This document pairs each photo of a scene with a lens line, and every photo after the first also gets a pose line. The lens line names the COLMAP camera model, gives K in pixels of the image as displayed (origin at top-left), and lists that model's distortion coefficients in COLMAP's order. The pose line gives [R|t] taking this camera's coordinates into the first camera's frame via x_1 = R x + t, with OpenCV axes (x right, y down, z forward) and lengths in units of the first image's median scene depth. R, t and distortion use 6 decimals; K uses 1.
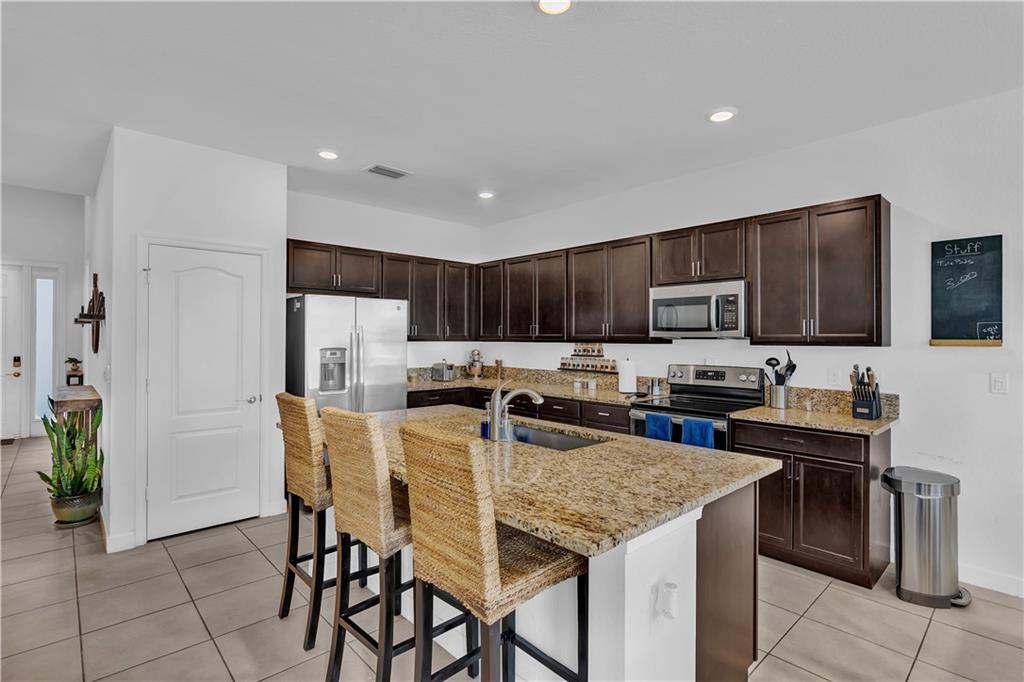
lens RADIAL K [[491.4, 0, 511.7], [0, 491.4, 335.9], [0, 0, 1]] dist [-0.003277, 0.001053]
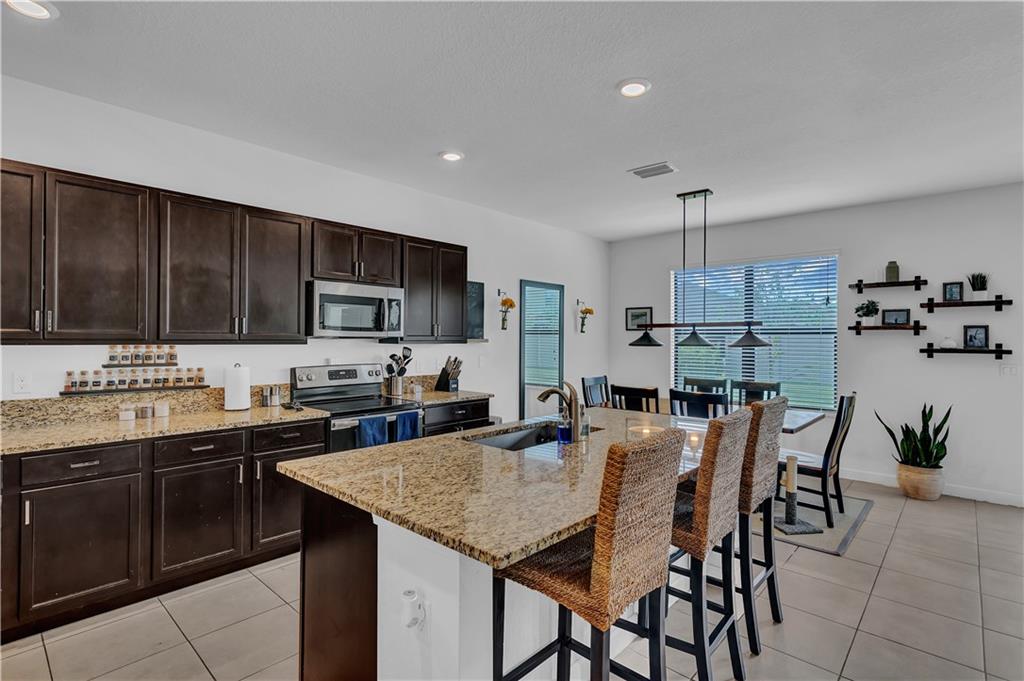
lens RADIAL K [[491.4, 0, 511.7], [0, 491.4, 335.4], [0, 0, 1]] dist [-0.003277, 0.001053]
pose [[-0.081376, 0.002157, 0.996681, -0.621104], [-0.011250, 0.999932, -0.003083, -0.000296], [-0.996620, -0.011463, -0.081347, 0.731435]]
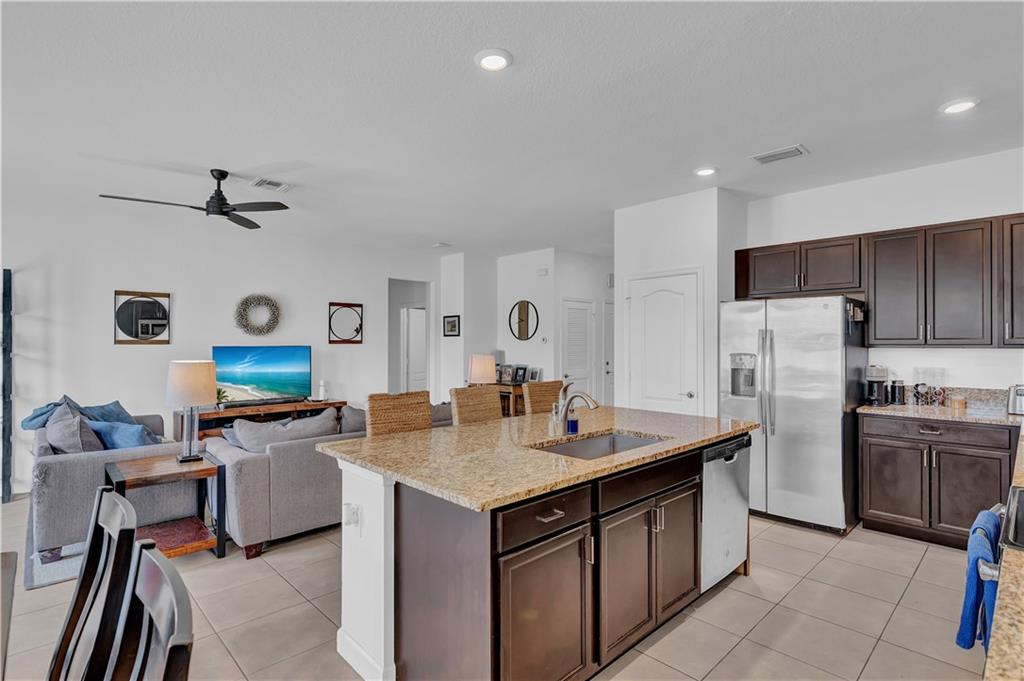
lens RADIAL K [[507.6, 0, 512.0], [0, 507.6, 340.5], [0, 0, 1]] dist [-0.003476, -0.000098]
pose [[0.020805, -0.009048, -0.999743, 0.671254], [0.005647, 0.999944, -0.008932, 0.004843], [0.999768, -0.005459, 0.020855, 0.517341]]
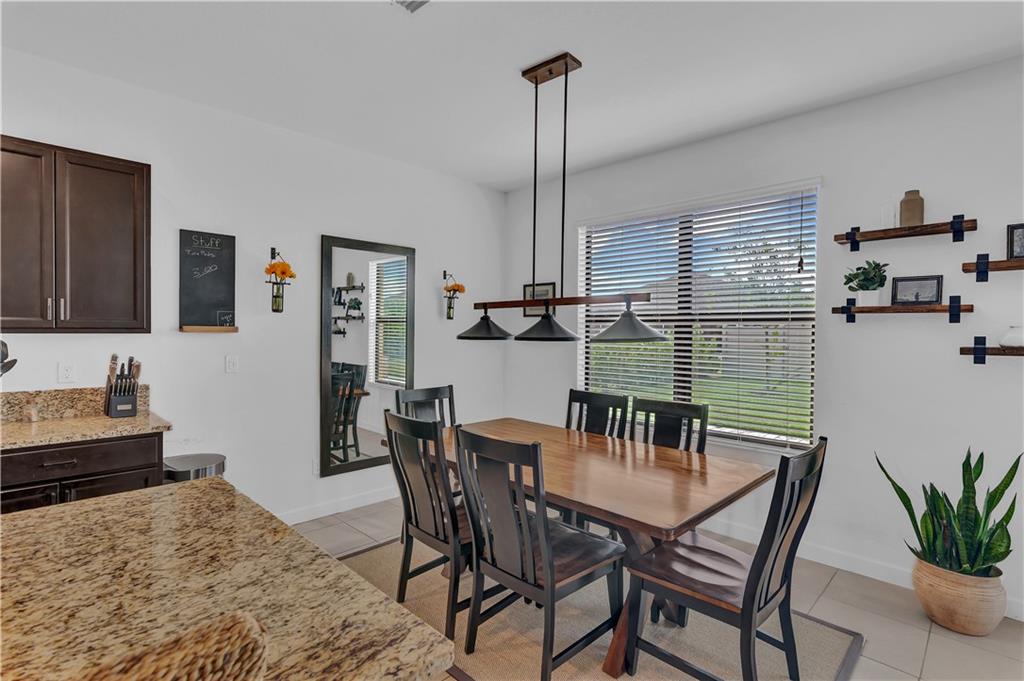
lens RADIAL K [[491.4, 0, 511.7], [0, 491.4, 335.4], [0, 0, 1]] dist [-0.003277, 0.001053]
pose [[-0.049235, -0.014481, 0.998682, -0.140451], [-0.015160, 0.999791, 0.013750, 0.002001], [-0.998672, -0.014463, -0.049444, 0.278722]]
